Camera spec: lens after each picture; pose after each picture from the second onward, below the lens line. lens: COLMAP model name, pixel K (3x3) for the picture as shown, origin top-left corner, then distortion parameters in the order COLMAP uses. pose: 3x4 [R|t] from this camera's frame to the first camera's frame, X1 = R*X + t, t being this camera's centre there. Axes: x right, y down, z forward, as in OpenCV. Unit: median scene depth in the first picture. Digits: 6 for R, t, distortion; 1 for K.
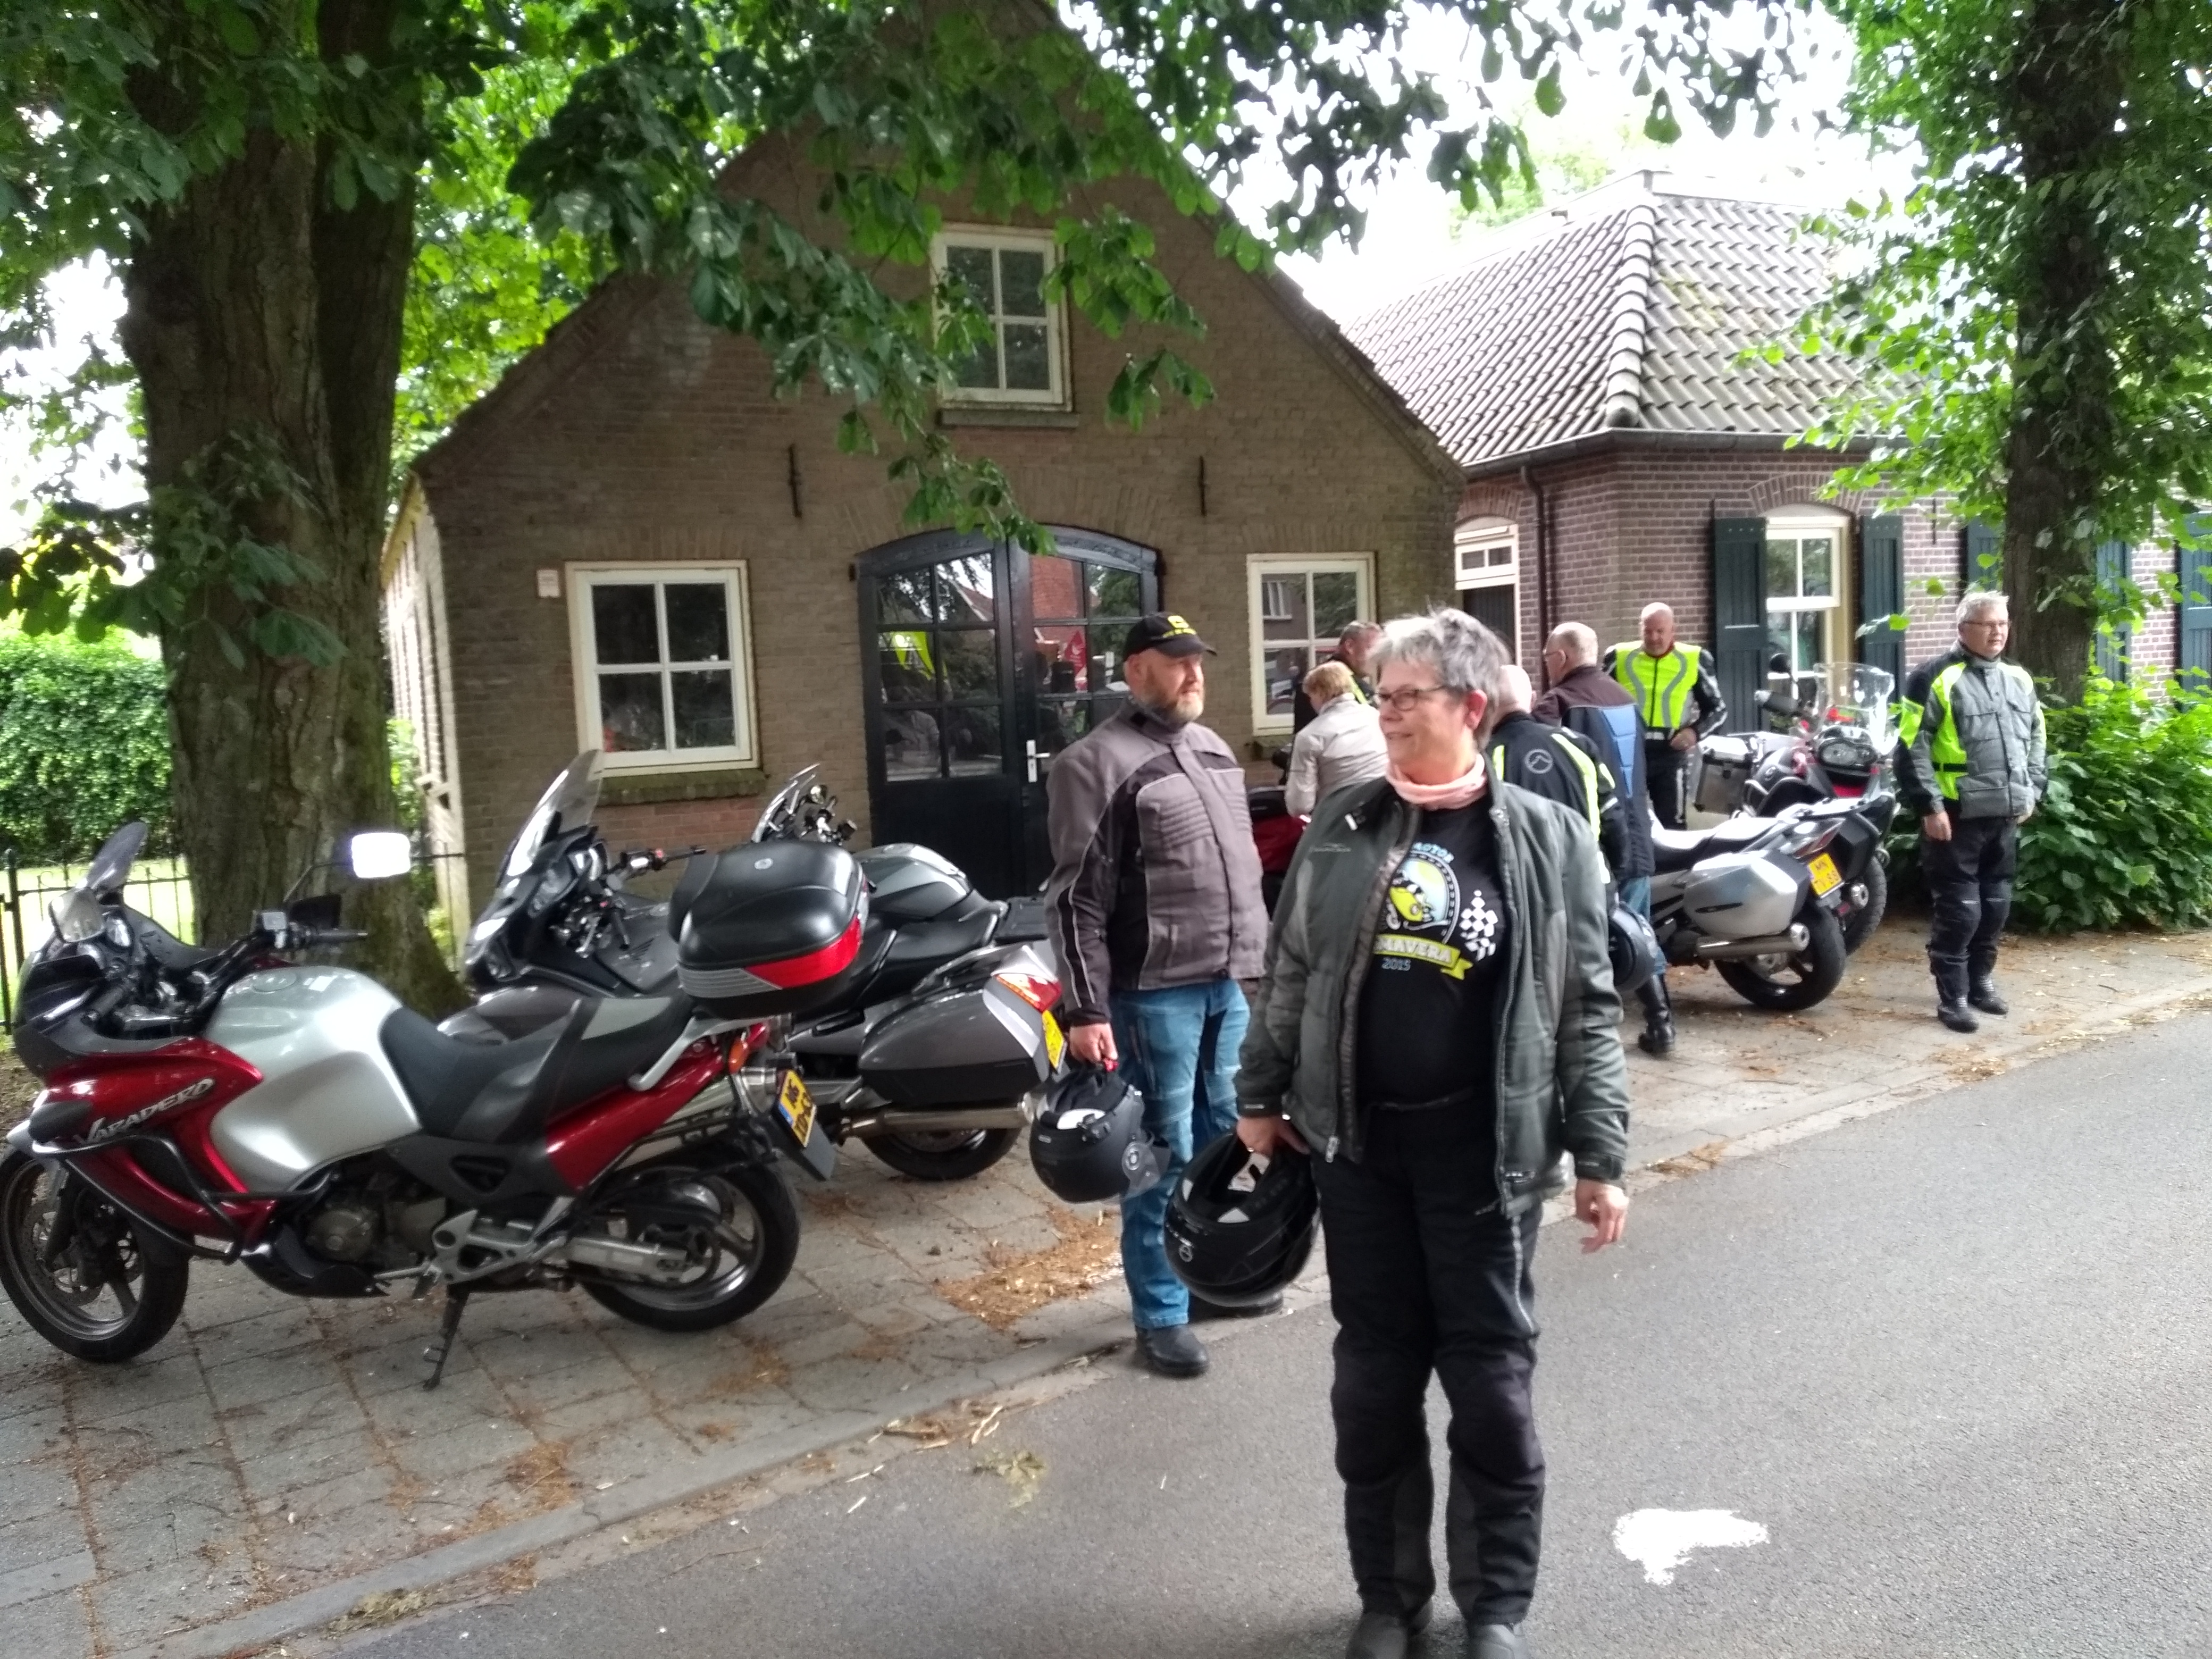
lens RADIAL K [[1719.9, 0, 1152.1], [0, 1719.9, 816.8], [0, 0, 1]] dist [0.076769, -0.102887]
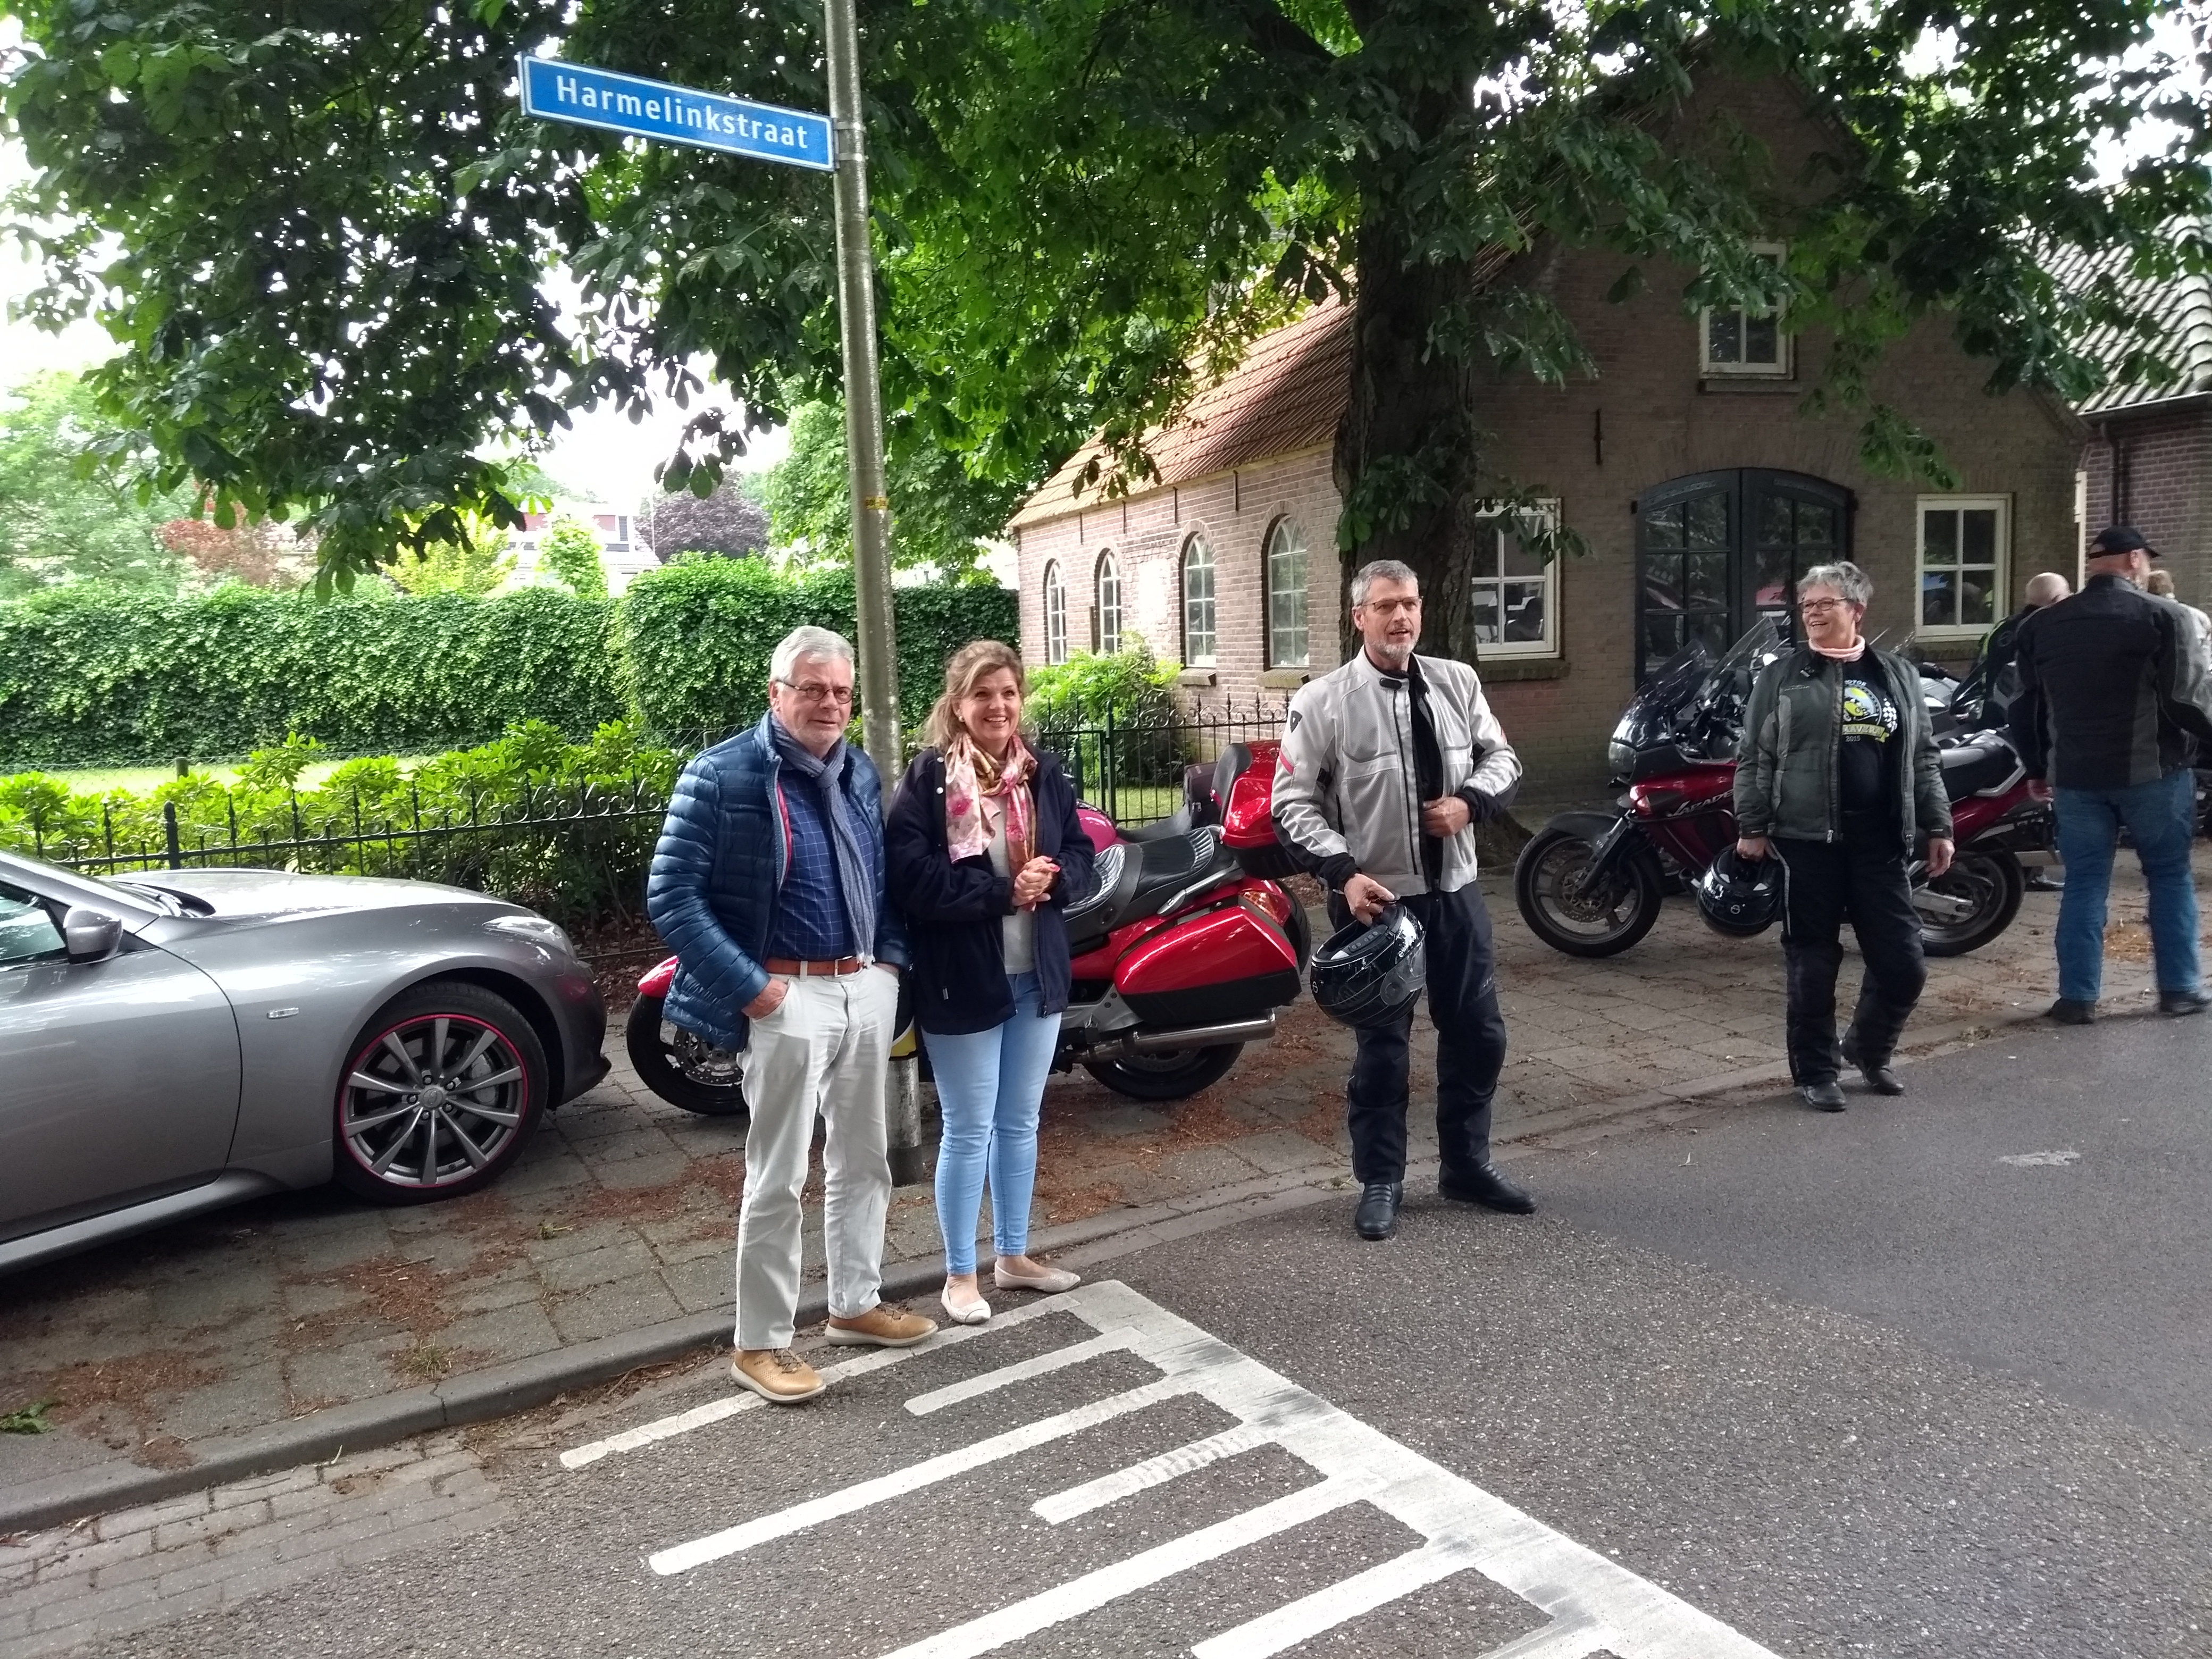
lens RADIAL K [[1746.9, 0, 1106.0], [0, 1746.9, 829.5], [0, 0, 1]] dist [0.066759, -0.100458]
pose [[0.993147, 0.026476, -0.113832, -0.334389], [-0.022894, 0.999204, 0.032666, 0.053346], [0.114607, -0.029836, 0.992963, -0.294584]]
